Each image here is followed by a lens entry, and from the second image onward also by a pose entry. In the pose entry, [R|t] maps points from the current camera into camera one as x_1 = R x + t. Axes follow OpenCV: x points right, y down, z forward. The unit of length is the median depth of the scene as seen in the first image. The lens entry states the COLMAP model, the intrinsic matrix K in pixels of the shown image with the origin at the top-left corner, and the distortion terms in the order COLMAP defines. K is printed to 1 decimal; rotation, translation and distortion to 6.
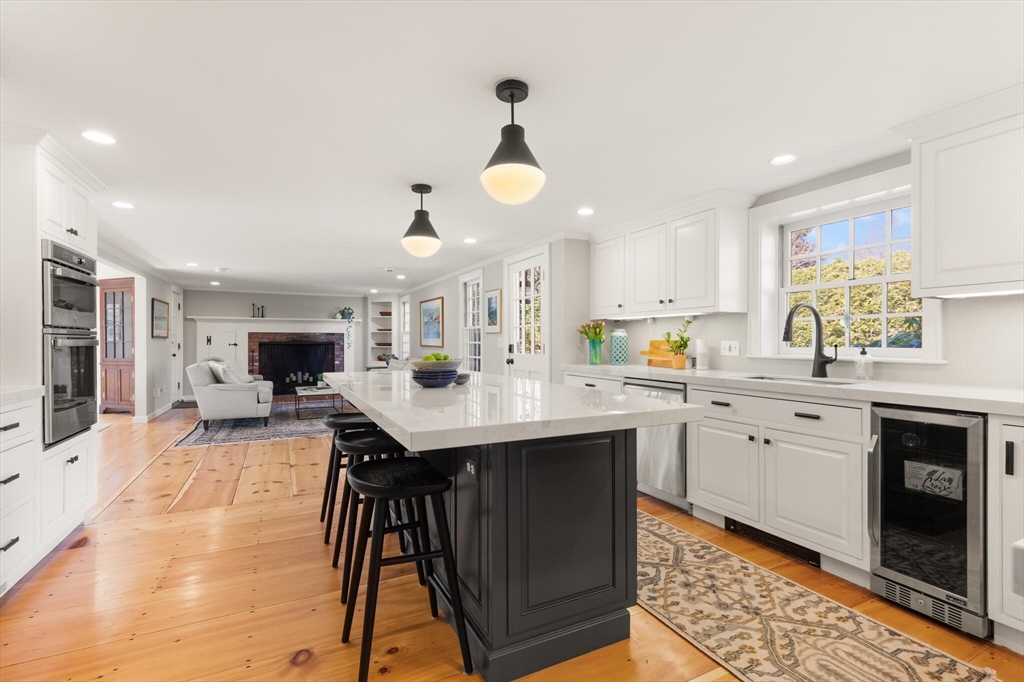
lens RADIAL K [[468.2, 0, 509.9], [0, 468.2, 344.1], [0, 0, 1]] dist [0.009955, -0.001968]
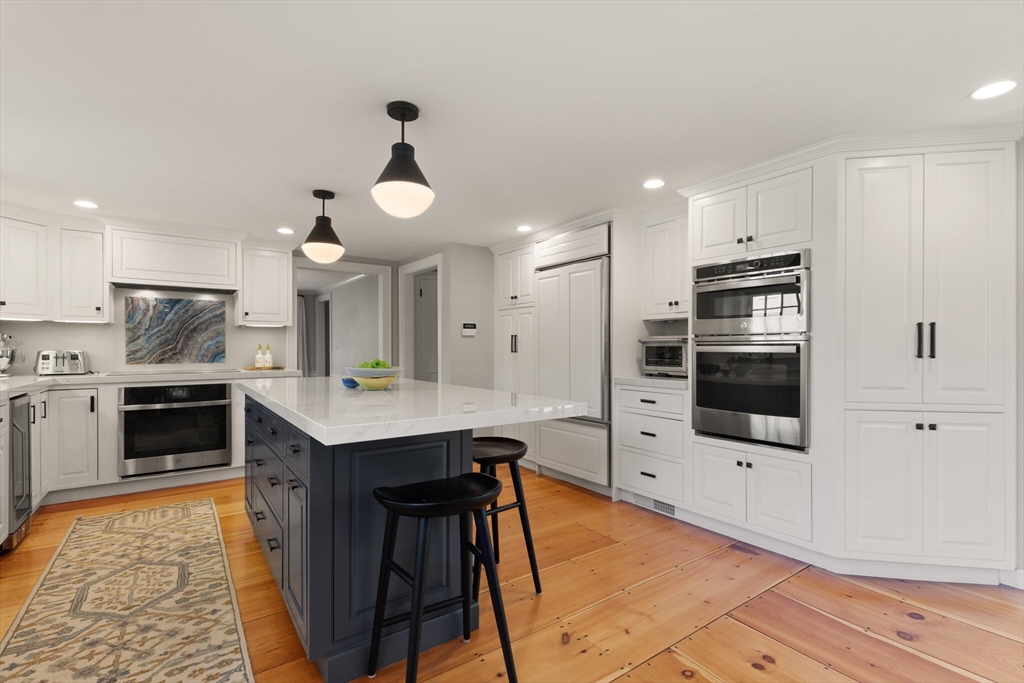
lens RADIAL K [[468.2, 0, 512.5], [0, 468.2, 345.7], [0, 0, 1]] dist [0.009955, -0.001968]
pose [[-0.987014, -0.000503, -0.160633, -0.271693], [-0.000662, 0.999999, 0.000936, -0.012552], [0.160632, 0.001030, -0.987014, 1.949539]]
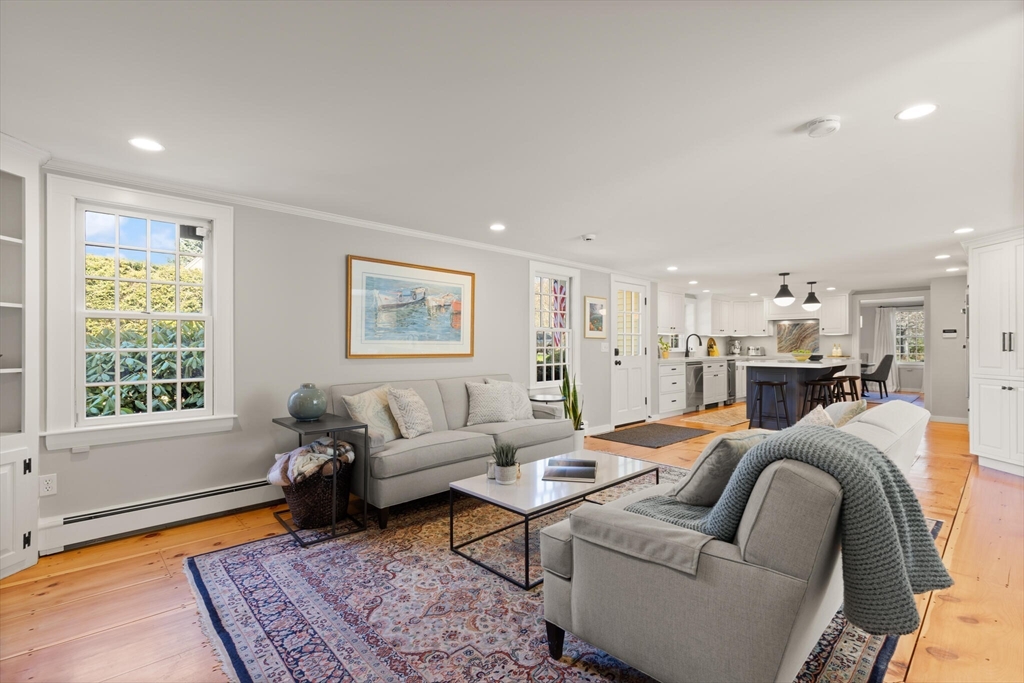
lens RADIAL K [[468.2, 0, 510.4], [0, 468.2, 342.2], [0, 0, 1]] dist [0.009955, -0.001968]
pose [[-0.293397, 0.006431, 0.955969, -2.182719], [0.004907, 0.999974, -0.005221, -0.021709], [-0.955978, 0.003159, -0.293421, 3.306468]]
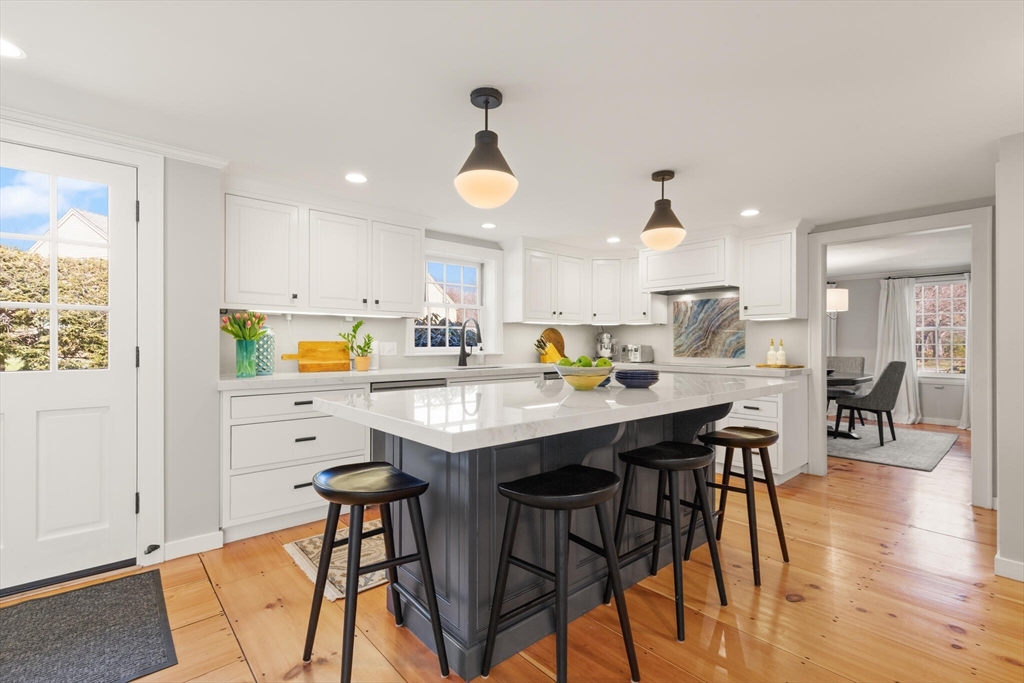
lens RADIAL K [[468.2, 0, 513.6], [0, 468.2, 342.4], [0, 0, 1]] dist [0.009955, -0.001968]
pose [[-0.257144, -0.000474, 0.966373, -0.939545], [0.002116, 0.999997, 0.001054, -0.010092], [-0.966371, 0.002316, -0.257142, 1.328776]]
